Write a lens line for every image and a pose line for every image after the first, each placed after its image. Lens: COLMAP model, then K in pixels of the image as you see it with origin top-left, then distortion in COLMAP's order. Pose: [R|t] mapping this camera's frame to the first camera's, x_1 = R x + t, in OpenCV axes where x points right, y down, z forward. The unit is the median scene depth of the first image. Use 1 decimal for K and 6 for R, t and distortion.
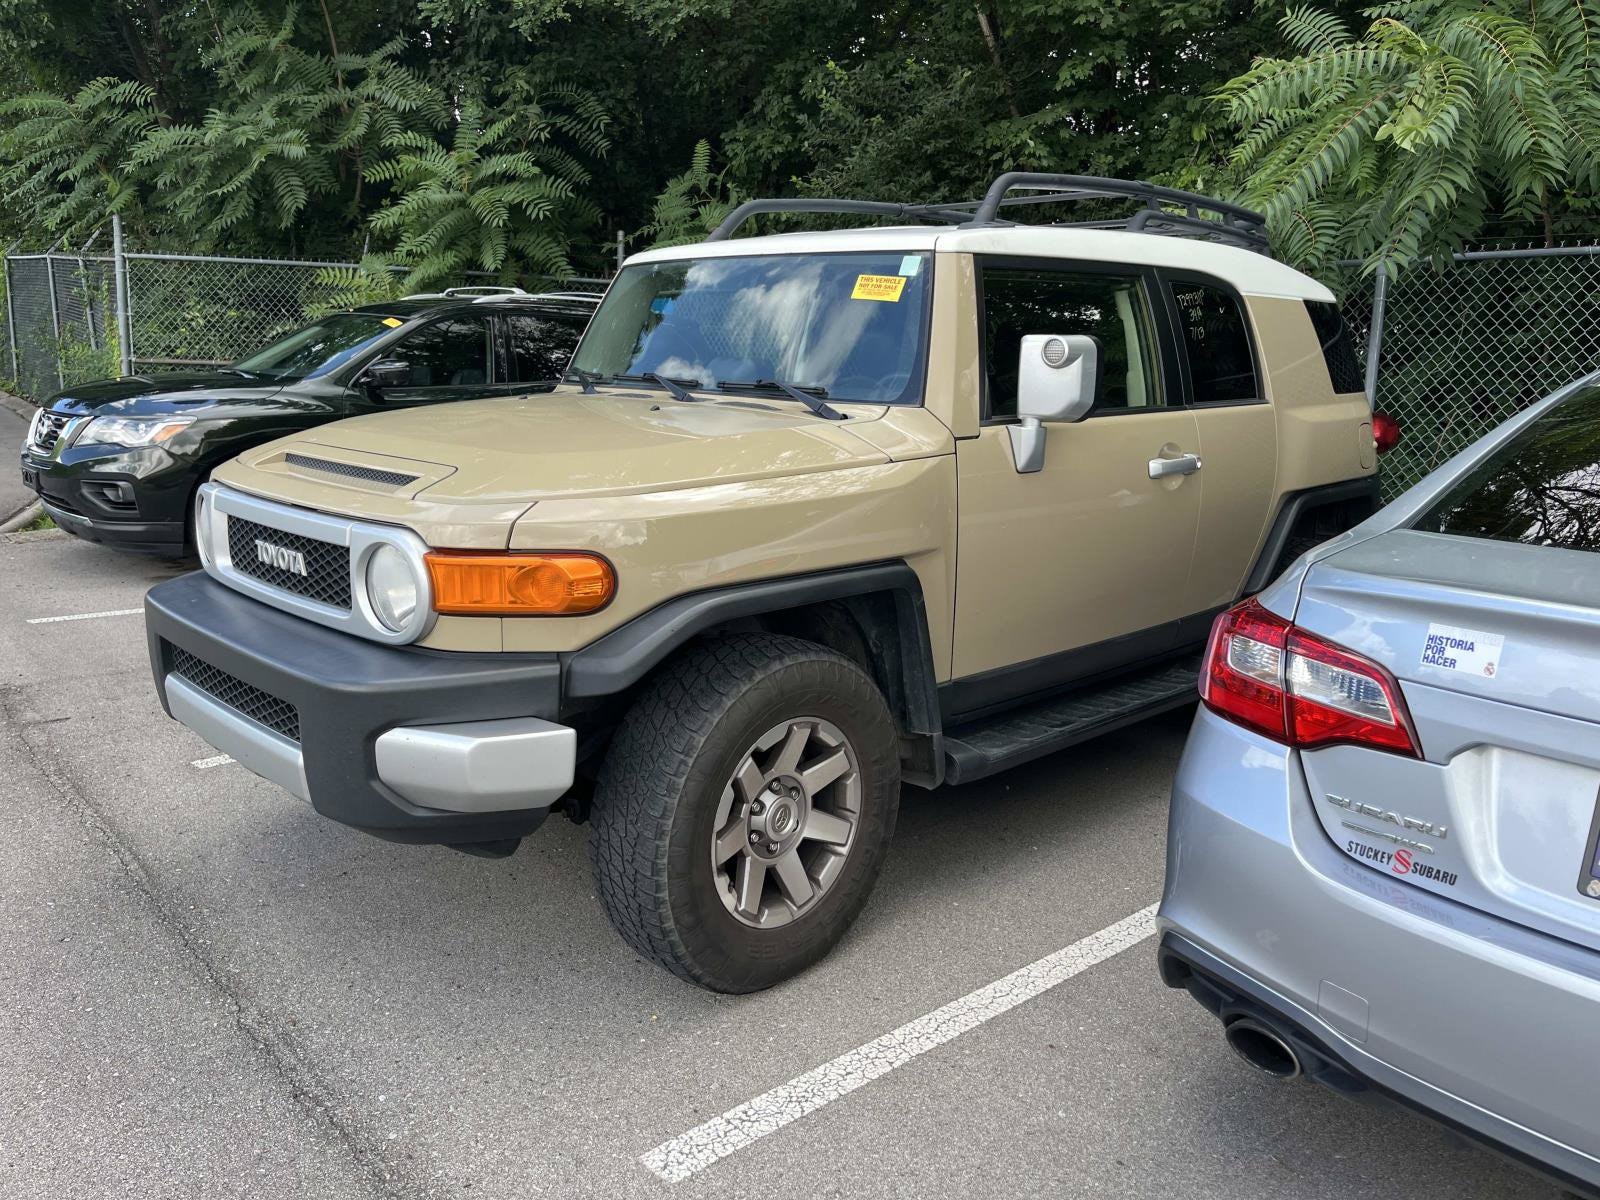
lens RADIAL K [[1208.9, 0, 812.8], [0, 1208.9, 592.9], [0, 0, 1]] dist [0.076564, -0.100419]
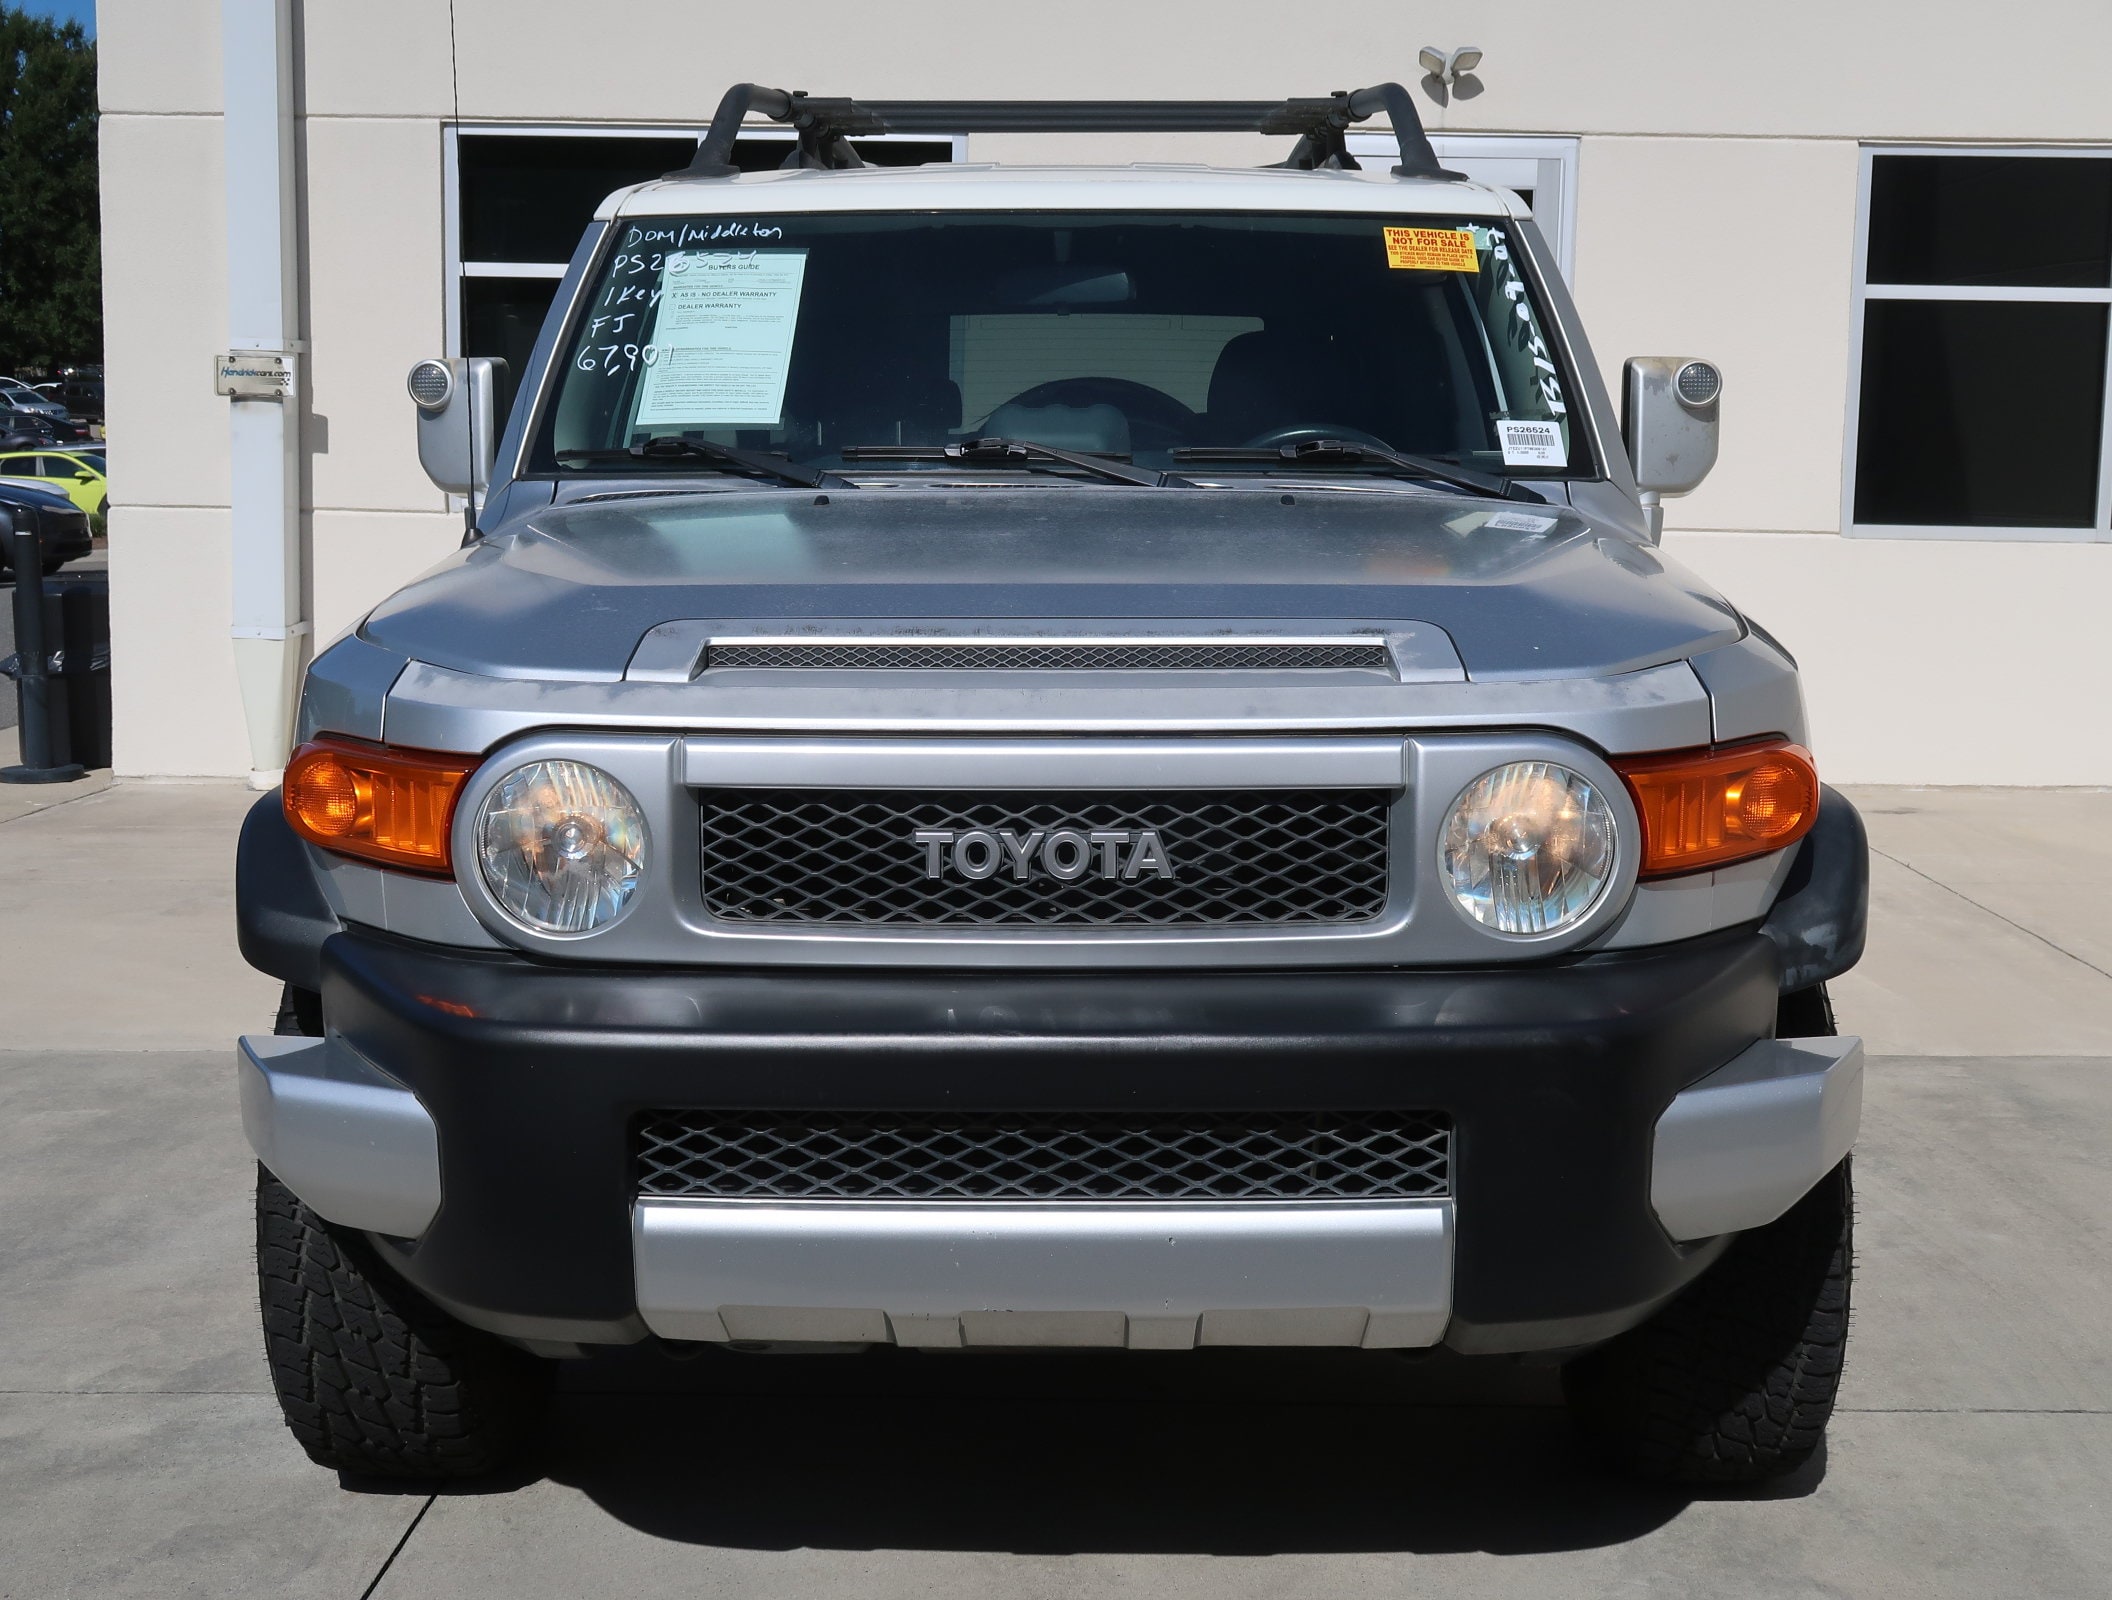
lens RADIAL K [[2718.3, 0, 1065.9], [0, 2718.3, 800.1], [0, 0, 1]] dist [0.003158, 0.000000]
pose [[0.713621, -0.116503, 0.690776, -0.970490], [0.152774, 0.988222, 0.008843, -0.049128], [-0.683670, 0.099222, 0.723014, 0.227209]]
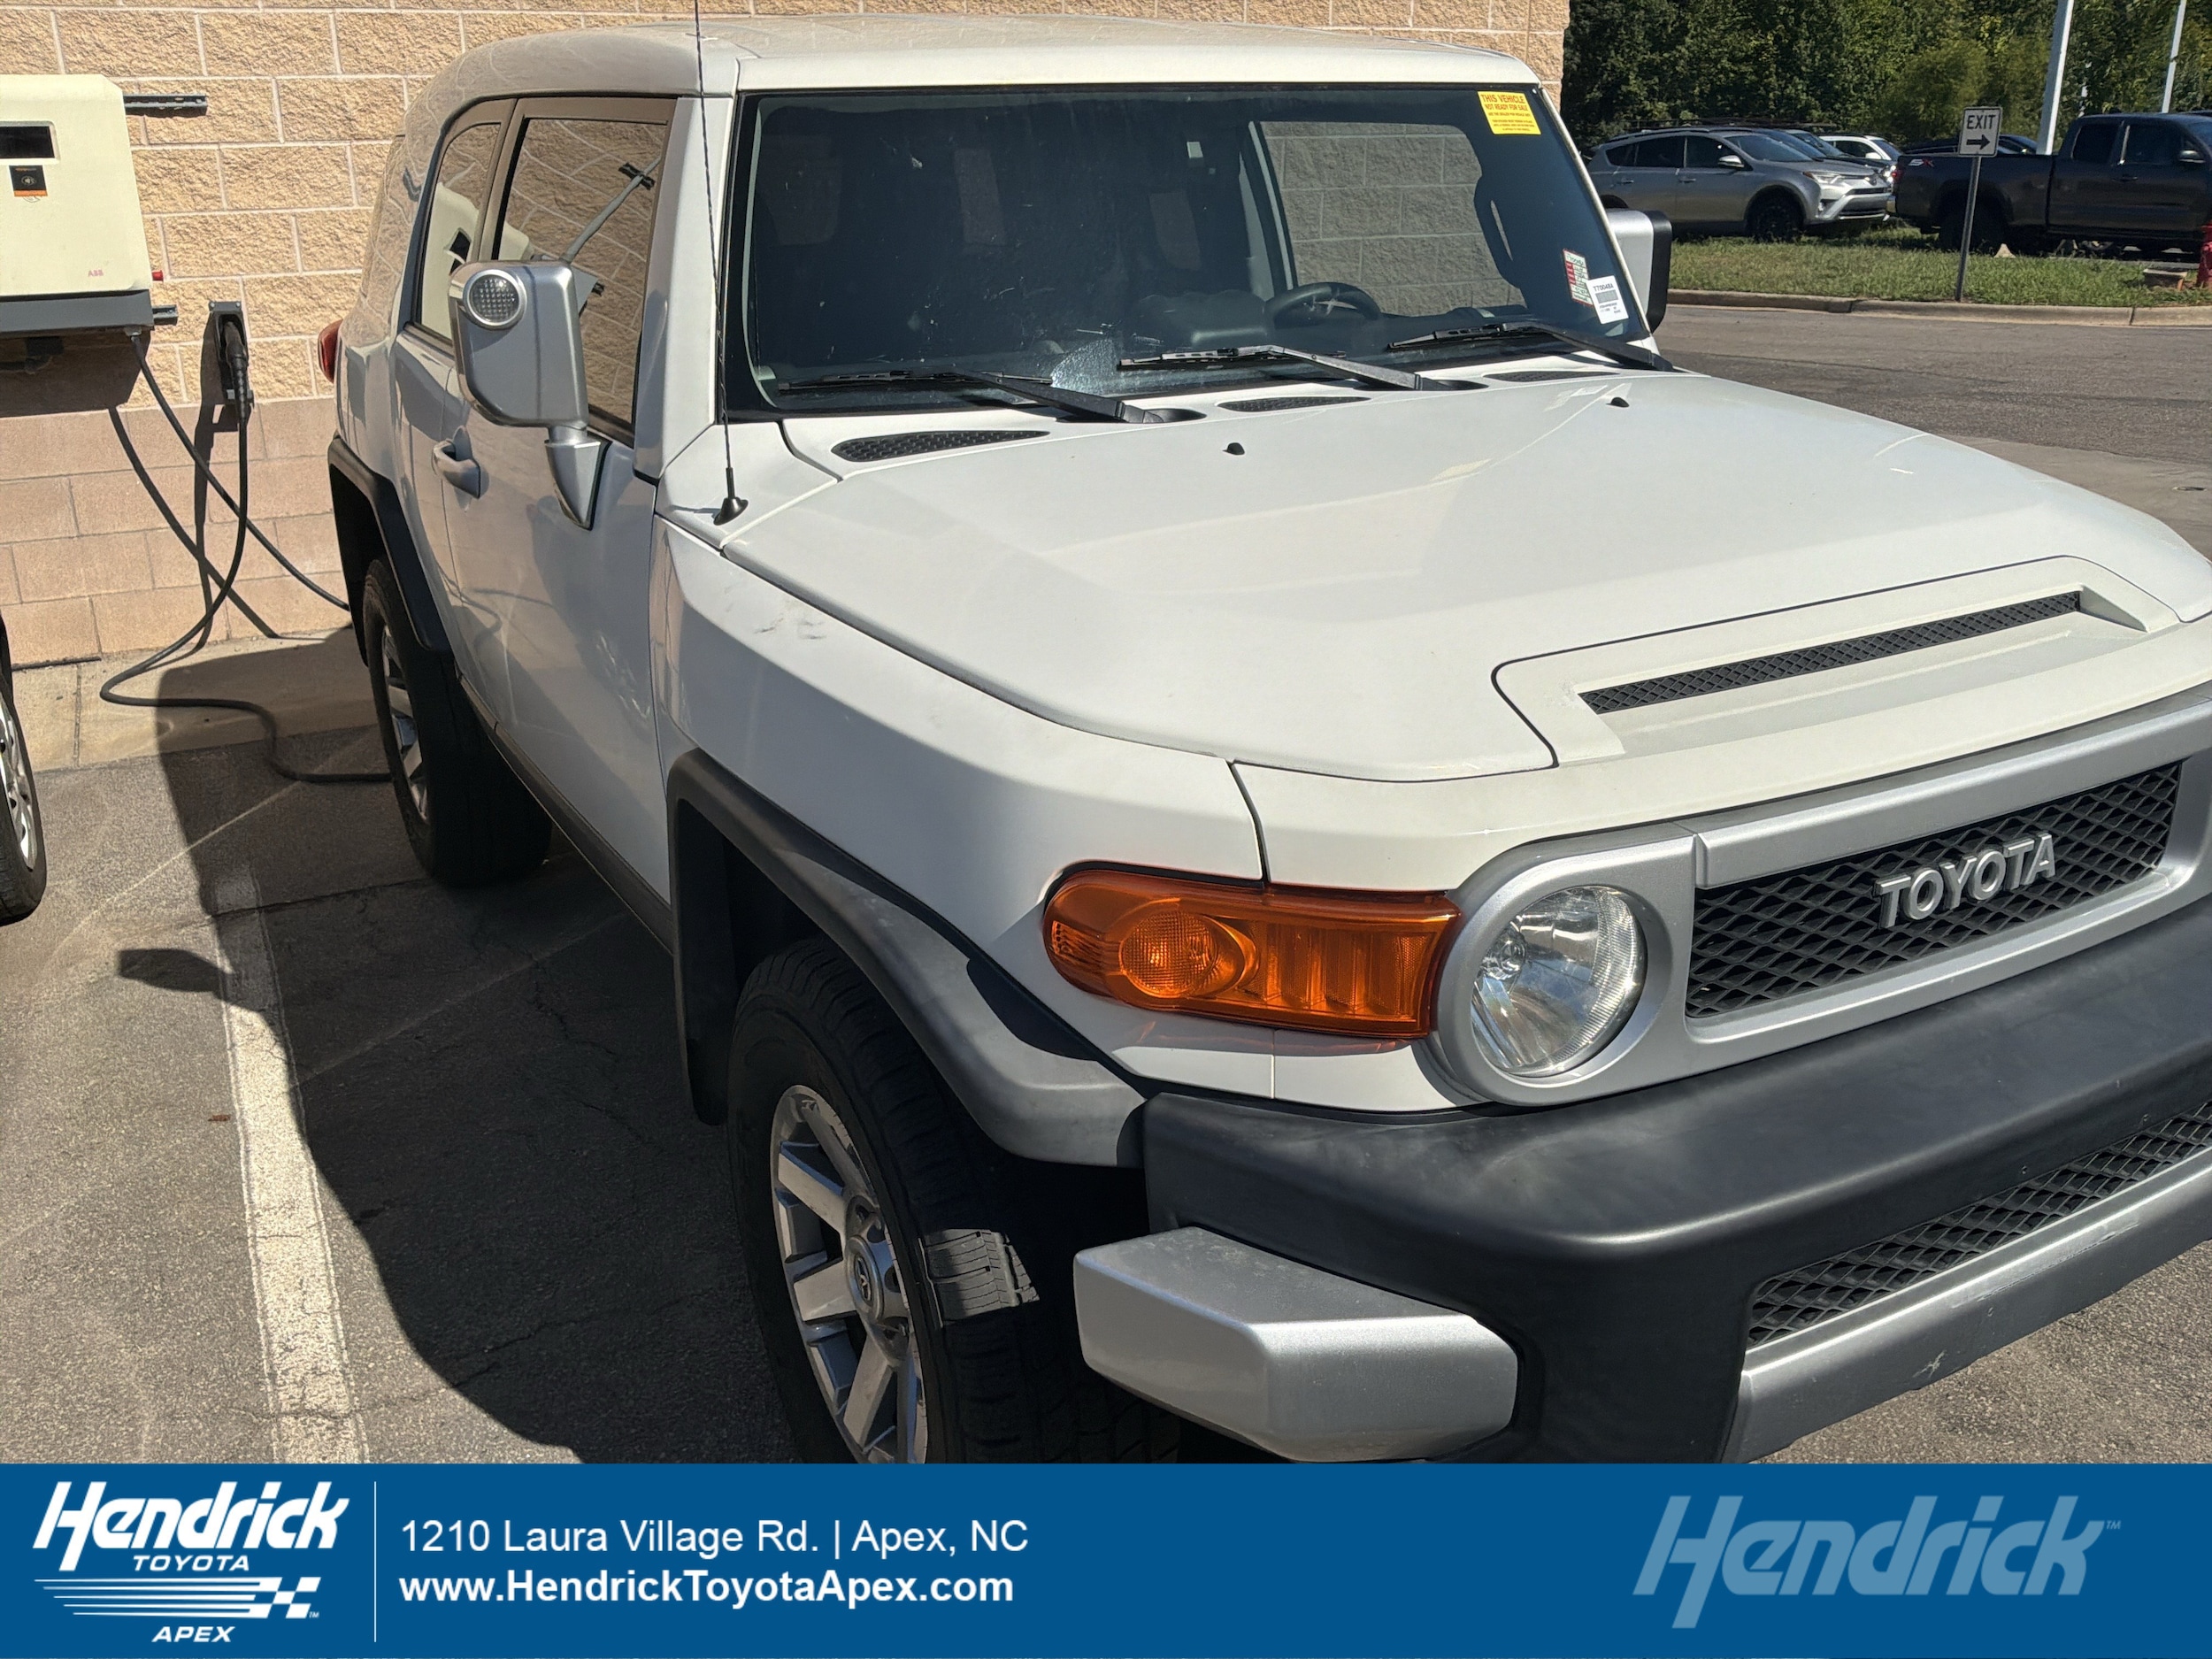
lens RADIAL K [[1888.0, 0, 1114.3], [0, 1888.0, 839.1], [0, 0, 1]] dist [-0.012585, -0.024716]
pose [[0.270789, -0.368543, 0.889297, -0.947844], [0.215379, 0.923588, 0.317171, -0.272227], [-0.938235, 0.105649, 0.329474, 0.917010]]
